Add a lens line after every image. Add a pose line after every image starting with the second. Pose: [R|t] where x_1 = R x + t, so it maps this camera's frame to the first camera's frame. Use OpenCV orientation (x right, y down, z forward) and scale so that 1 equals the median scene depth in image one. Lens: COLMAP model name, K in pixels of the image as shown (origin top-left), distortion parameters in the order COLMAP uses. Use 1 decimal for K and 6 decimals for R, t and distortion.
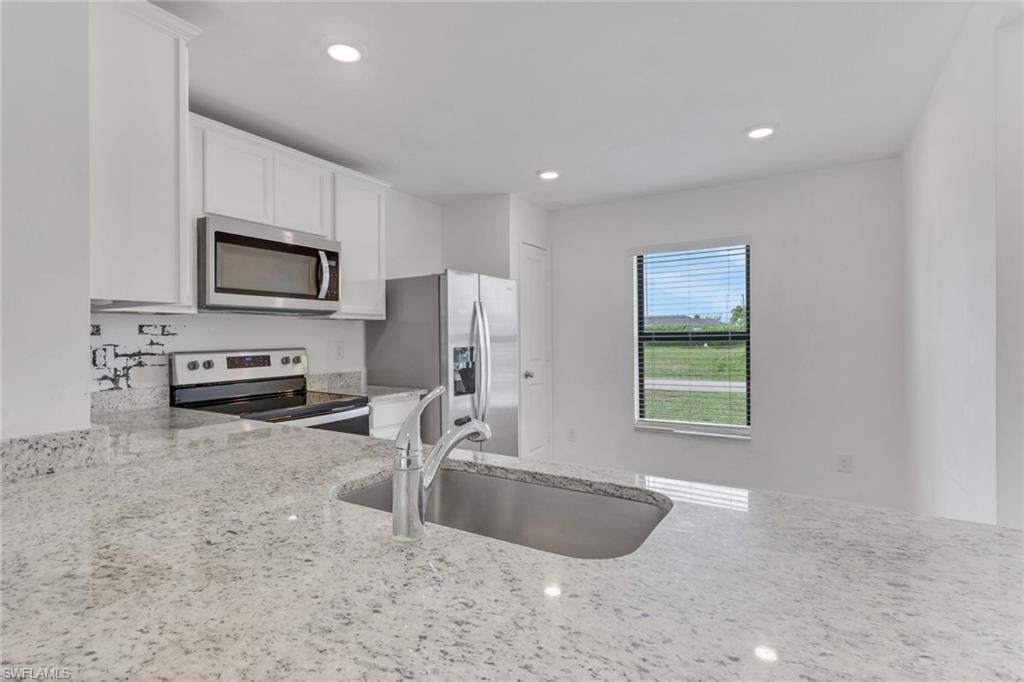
lens RADIAL K [[470.7, 0, 511.1], [0, 470.7, 350.0], [0, 0, 1]] dist [-0.004311, -0.000371]
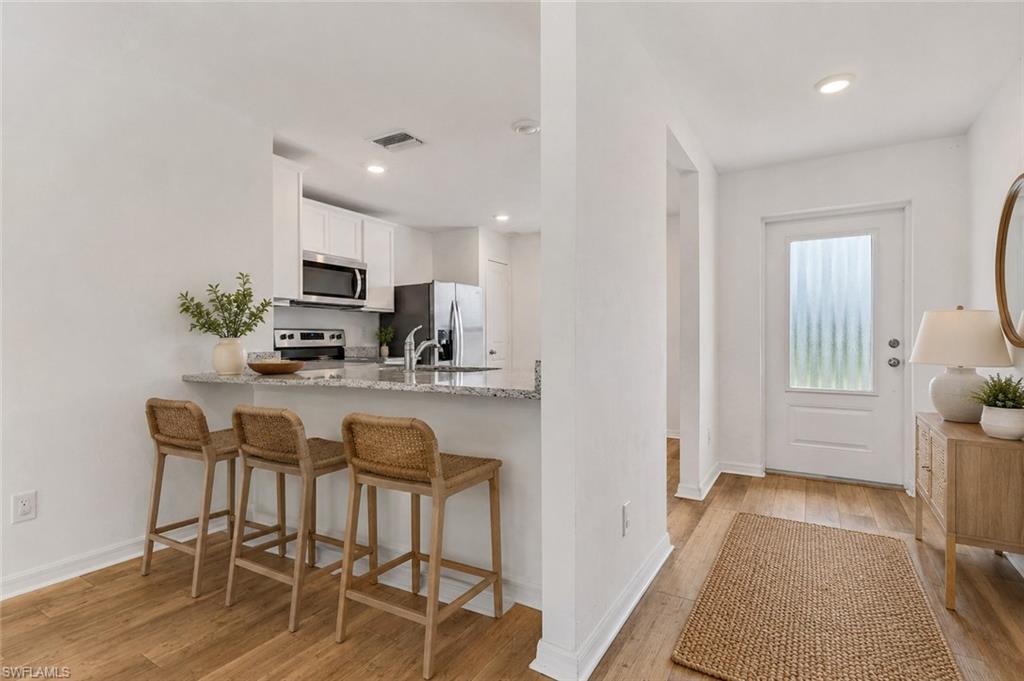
lens RADIAL K [[470.7, 0, 511.1], [0, 470.7, 349.5], [0, 0, 1]] dist [-0.004311, -0.000371]
pose [[0.999986, 0.003141, -0.004262, 0.126547], [-0.003171, 0.999970, -0.007078, 0.069537], [0.004240, 0.007092, 0.999966, -0.555868]]
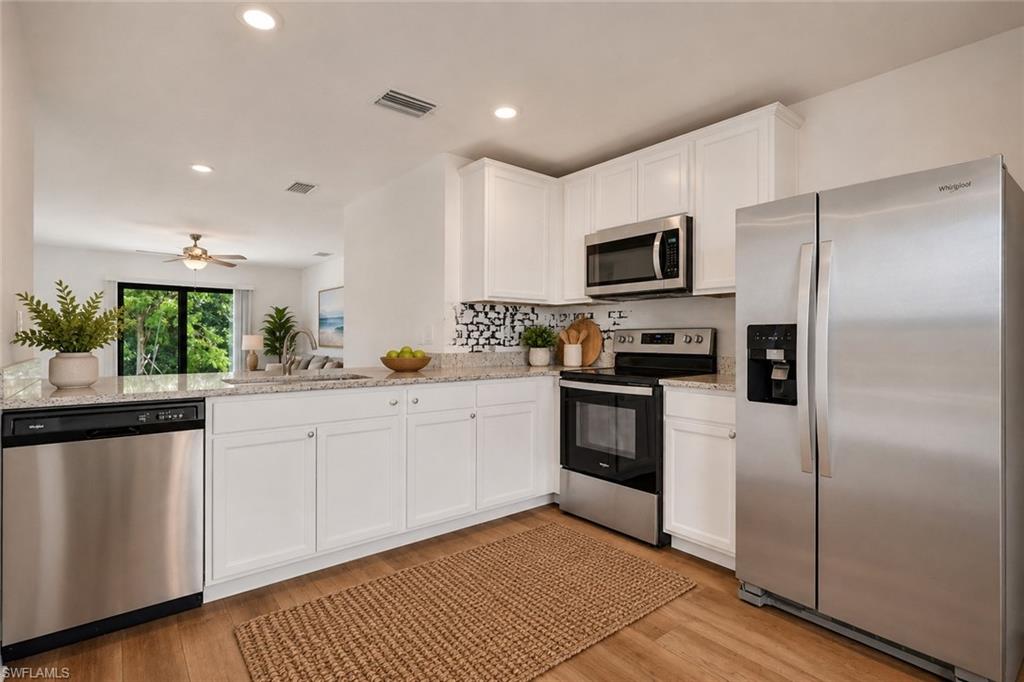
lens RADIAL K [[491.9, 0, 513.6], [0, 491.9, 328.5], [0, 0, 1]] dist [0.000615, 0.000730]
pose [[-0.315117, -0.007679, -0.949022, 0.618964], [-0.021757, 0.999763, -0.000865, 0.006822], [0.948803, 0.020375, -0.315210, 0.893676]]
